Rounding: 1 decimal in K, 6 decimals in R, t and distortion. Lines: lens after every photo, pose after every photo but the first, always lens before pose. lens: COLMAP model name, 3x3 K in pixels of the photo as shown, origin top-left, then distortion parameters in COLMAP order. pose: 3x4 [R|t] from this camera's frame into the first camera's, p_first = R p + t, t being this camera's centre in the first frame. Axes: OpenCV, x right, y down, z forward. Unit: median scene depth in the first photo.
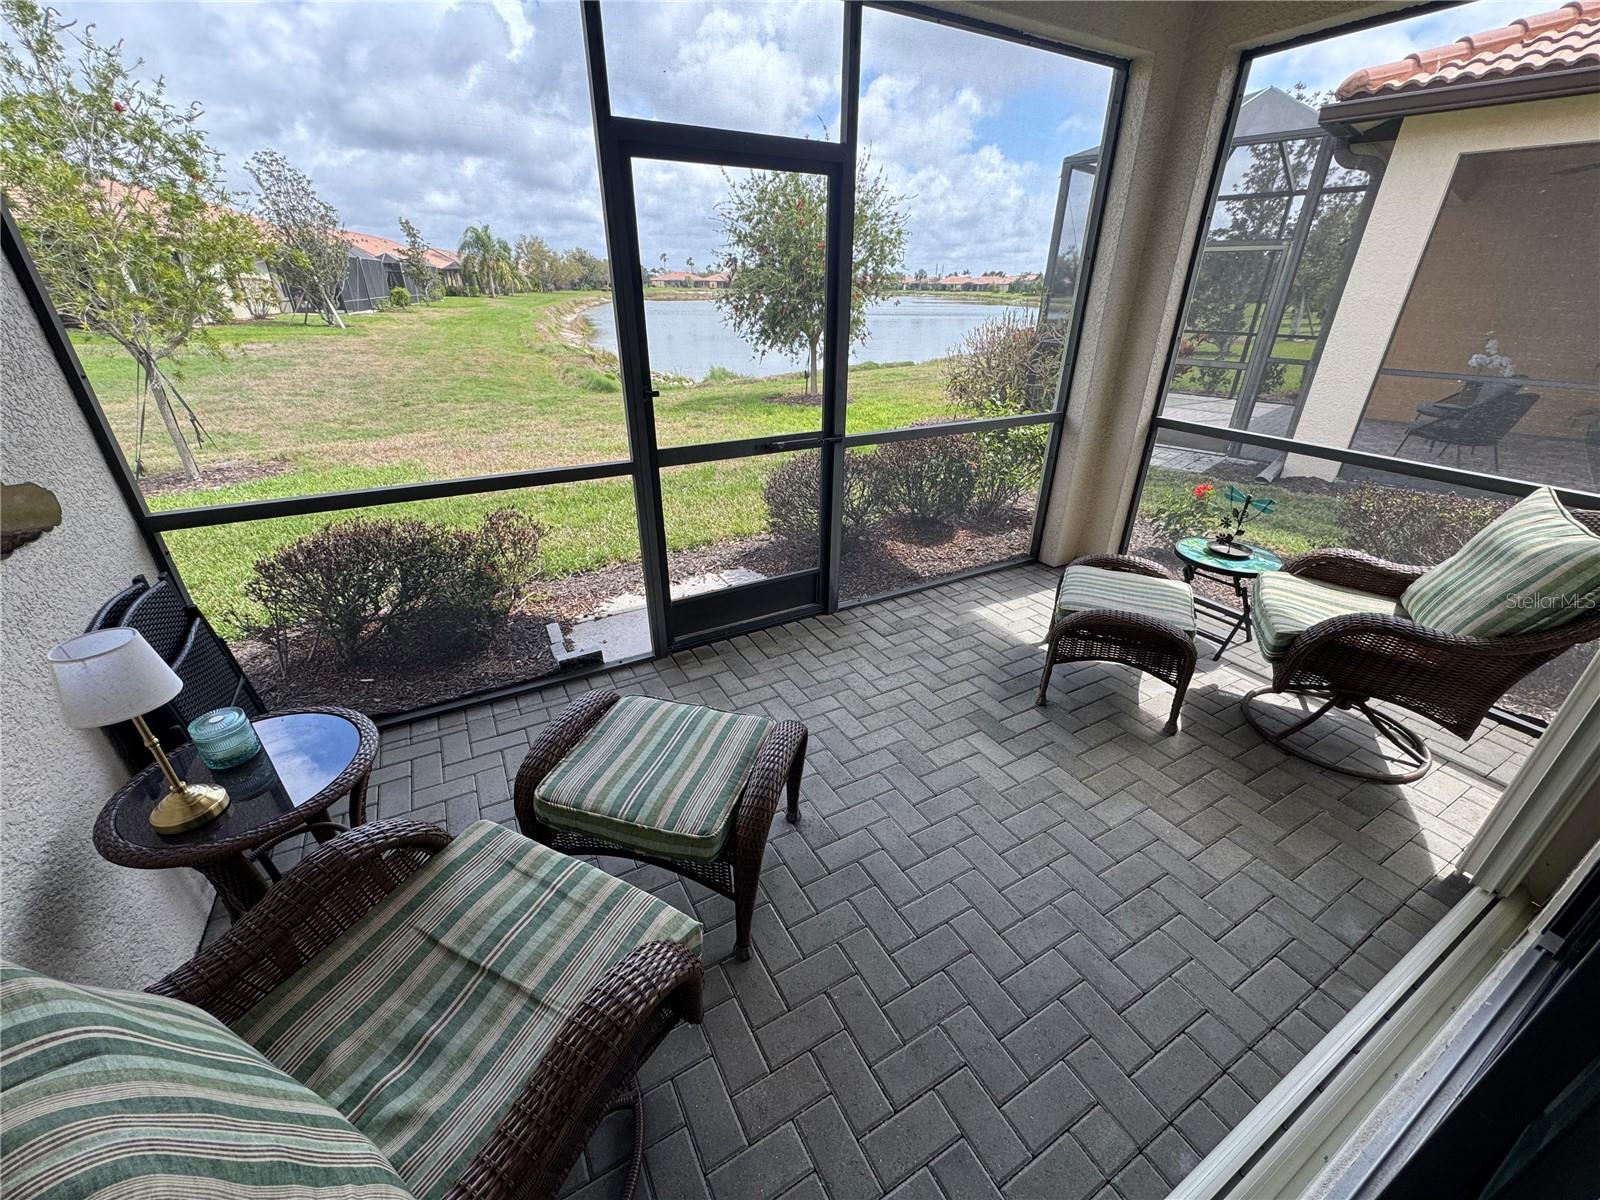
lens RADIAL K [[637.8, 0, 798.9], [0, 637.8, 602.5], [0, 0, 1]] dist [-0.001761, 0.000424]
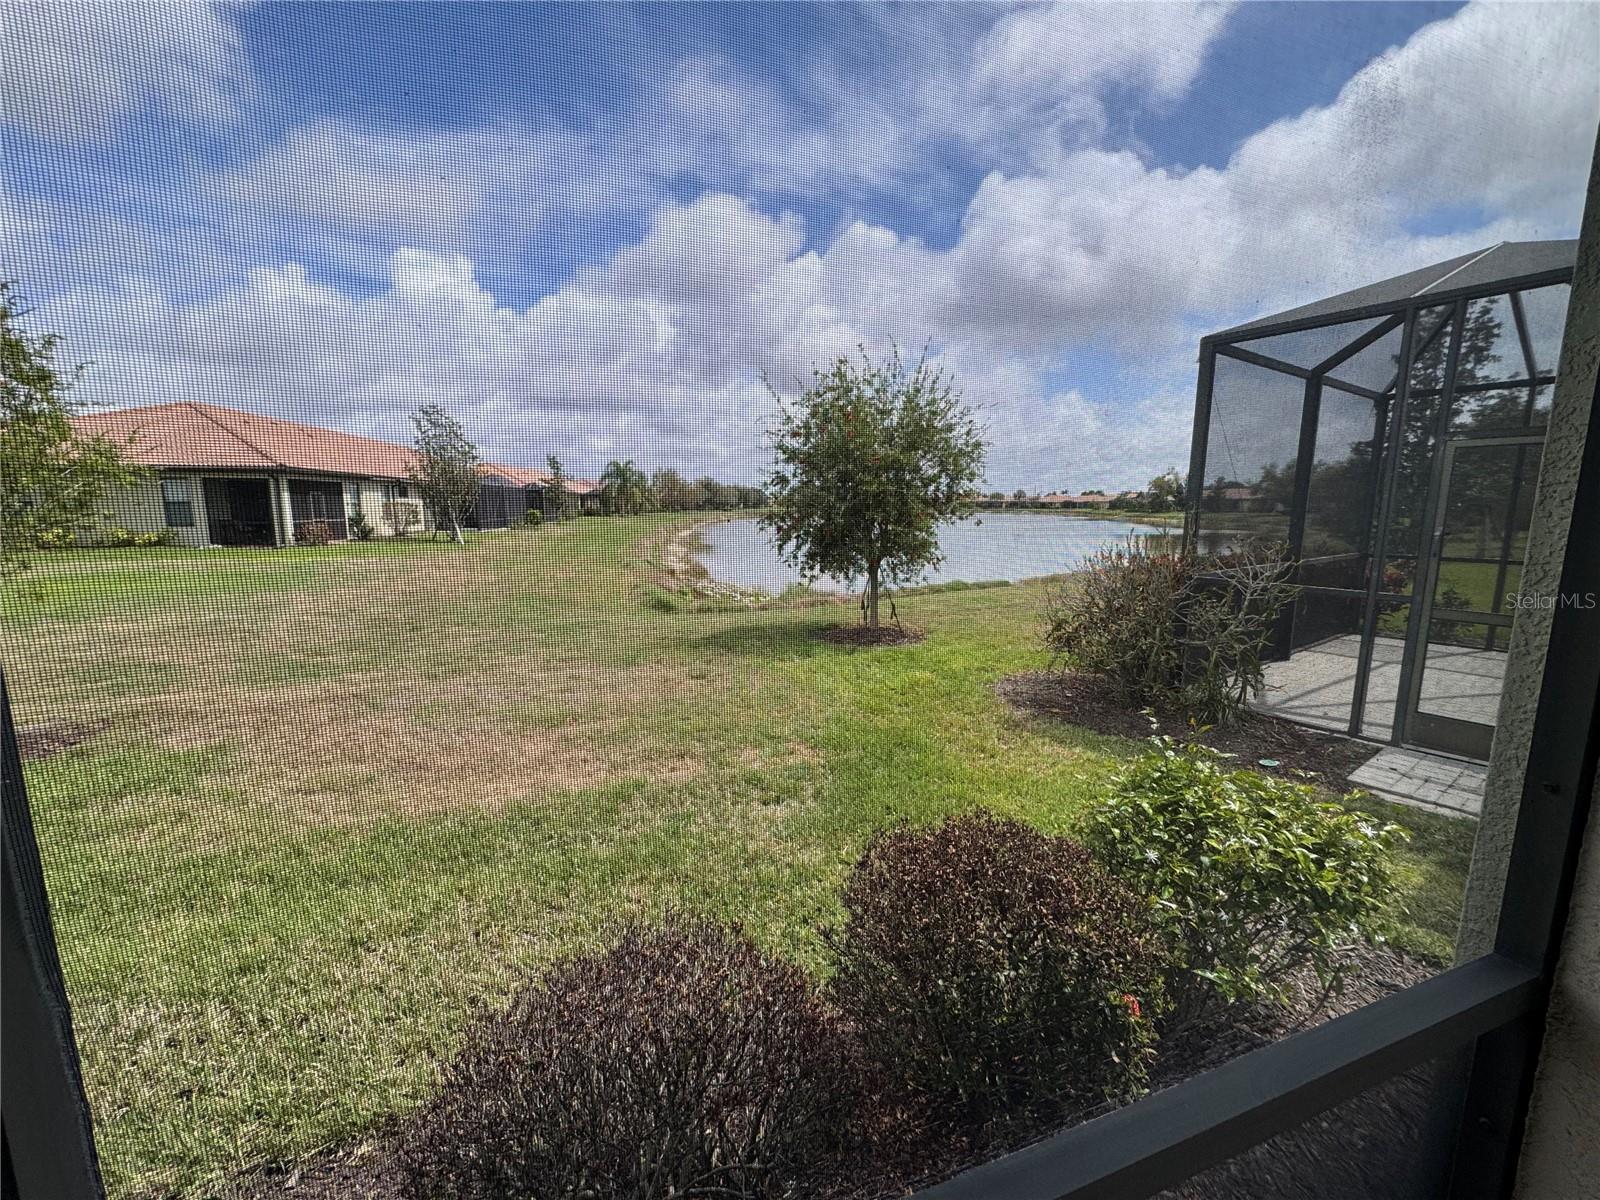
lens RADIAL K [[637.8, 0, 798.9], [0, 637.8, 602.5], [0, 0, 1]] dist [-0.001761, 0.000424]
pose [[0.987038, 0.015377, -0.159749, 0.028244], [-0.063407, 0.951779, -0.300161, -0.054204], [0.147430, 0.306400, 0.940417, 0.110683]]
